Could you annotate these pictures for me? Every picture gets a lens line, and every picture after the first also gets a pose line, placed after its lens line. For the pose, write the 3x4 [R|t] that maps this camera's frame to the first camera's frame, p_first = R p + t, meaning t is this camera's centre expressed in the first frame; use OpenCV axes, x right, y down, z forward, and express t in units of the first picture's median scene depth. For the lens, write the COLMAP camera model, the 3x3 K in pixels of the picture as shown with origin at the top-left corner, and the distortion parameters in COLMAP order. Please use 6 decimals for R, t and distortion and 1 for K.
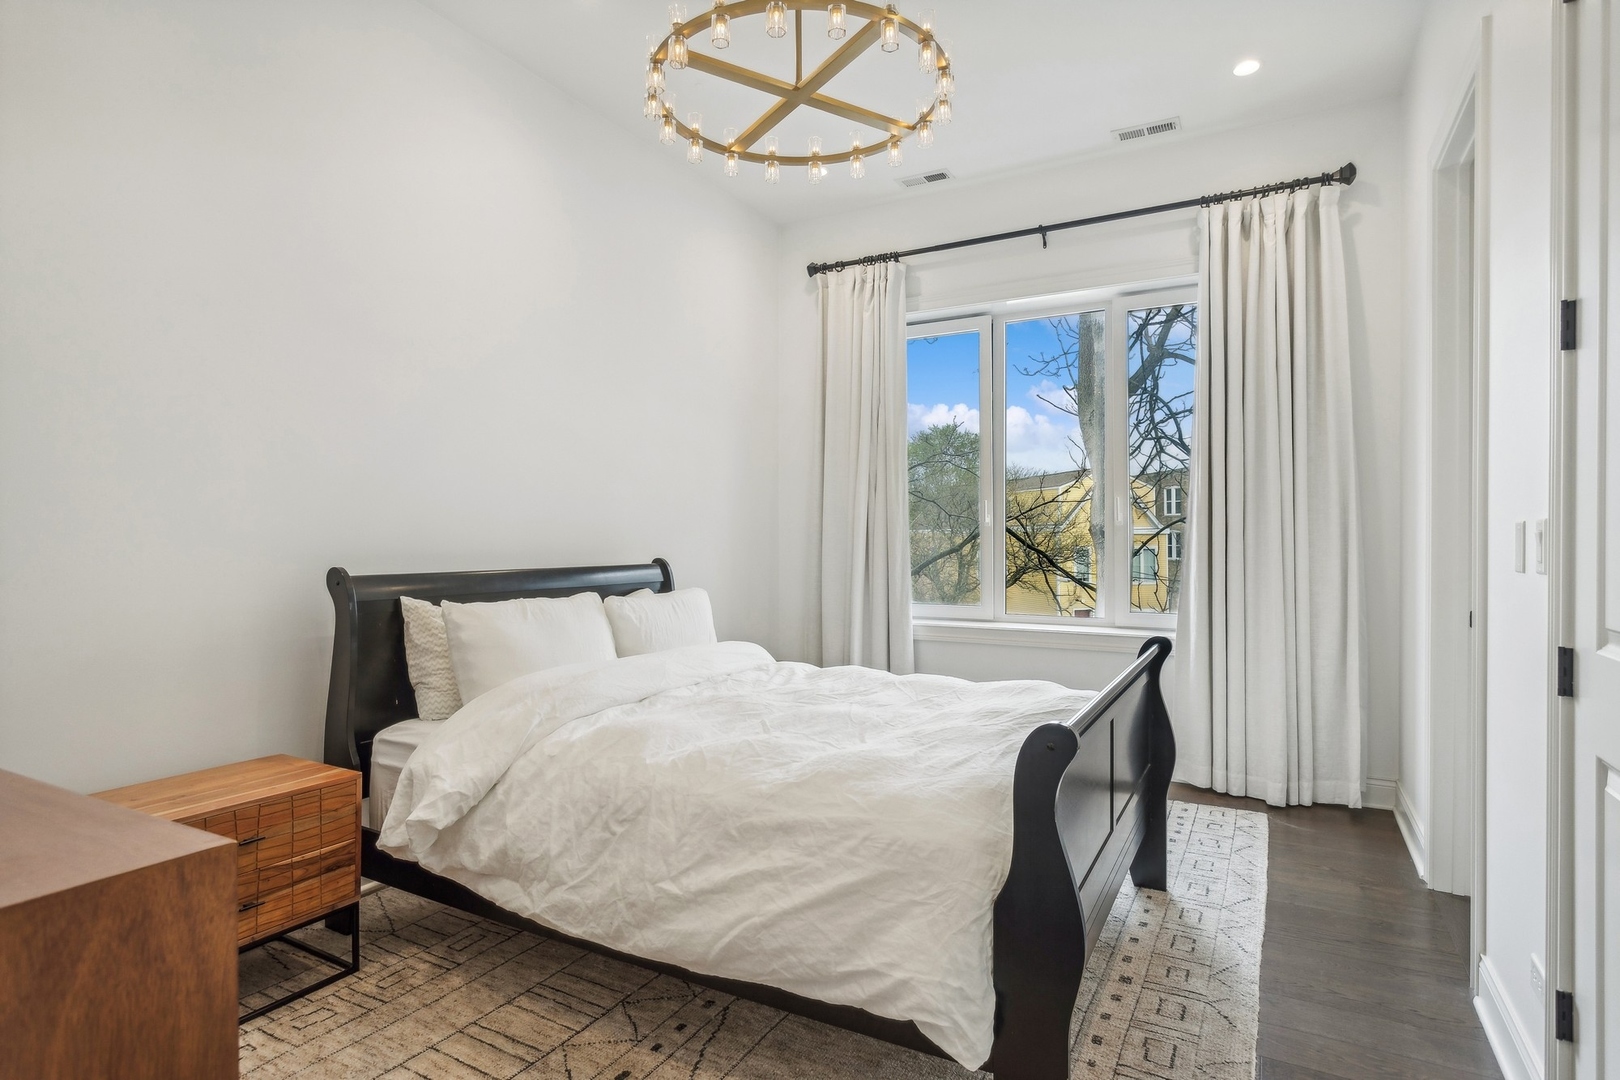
lens RADIAL K [[839.5, 0, 816.5], [0, 839.5, 540.3], [0, 0, 1]] dist [-0.002377, -0.001037]
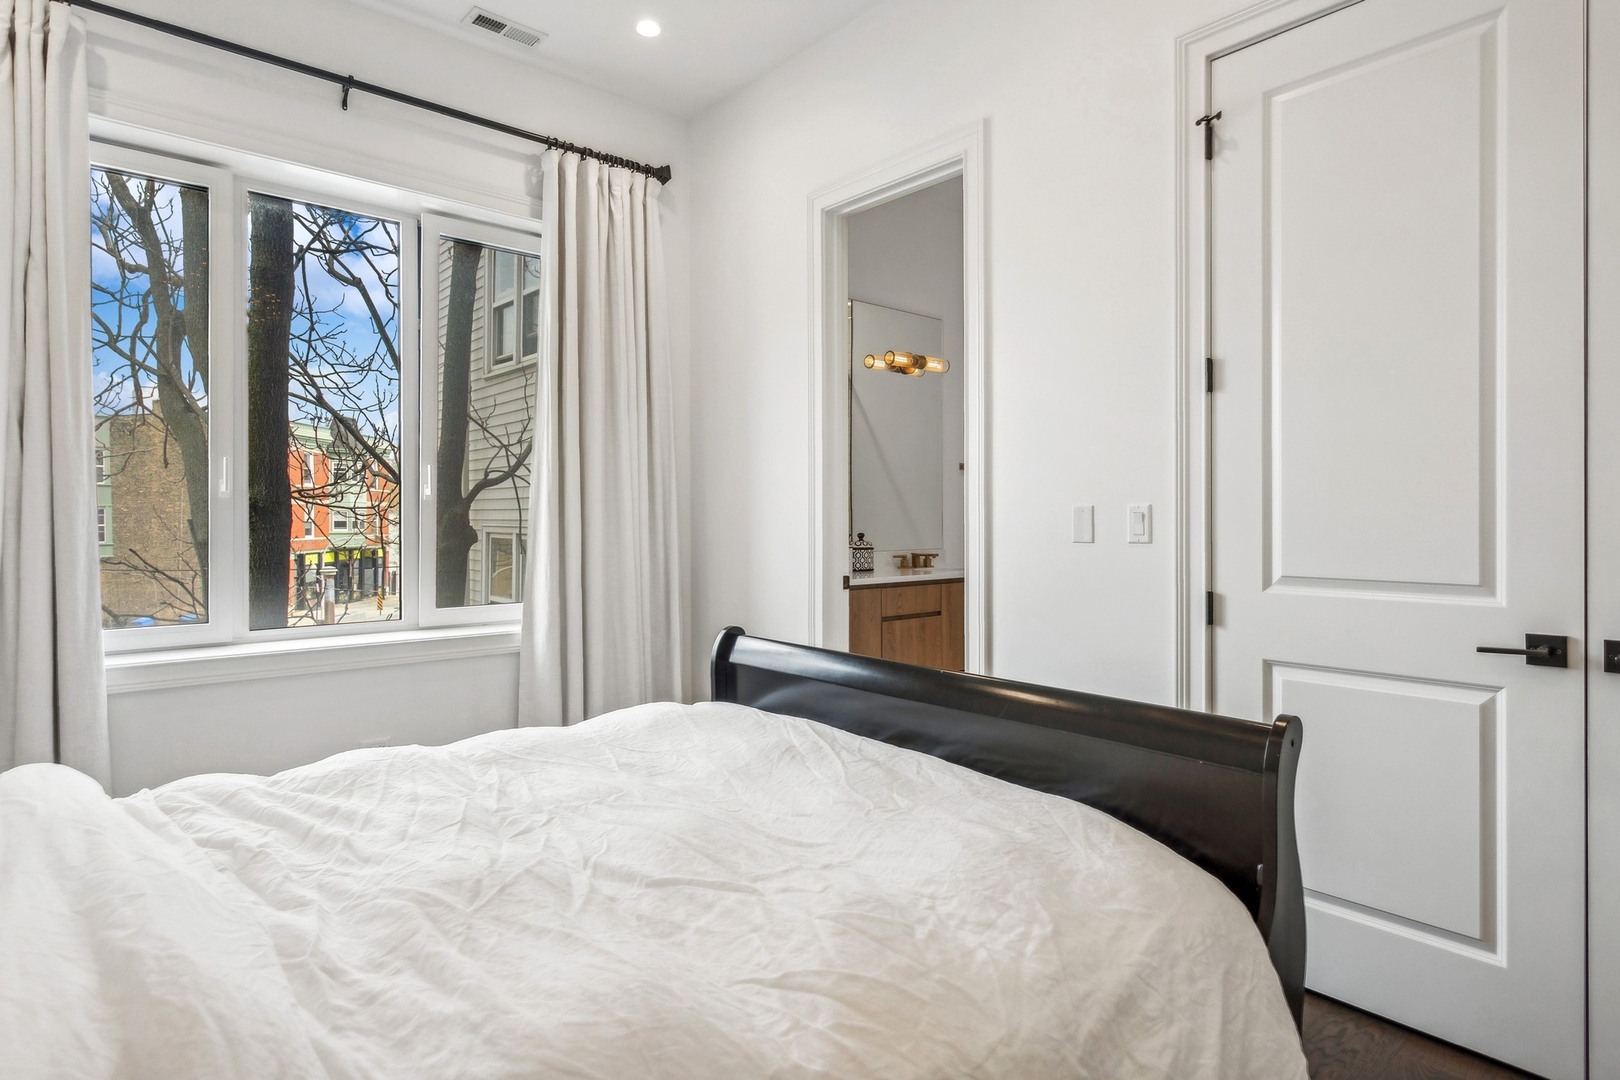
lens RADIAL K [[839.5, 0, 804.6], [0, 839.5, 527.0], [0, 0, 1]] dist [-0.002377, -0.001037]
pose [[0.363498, -0.008784, 0.931553, -0.295125], [-0.000107, 0.999955, 0.009471, -0.000347], [-0.931595, -0.003543, 0.363481, 0.440664]]
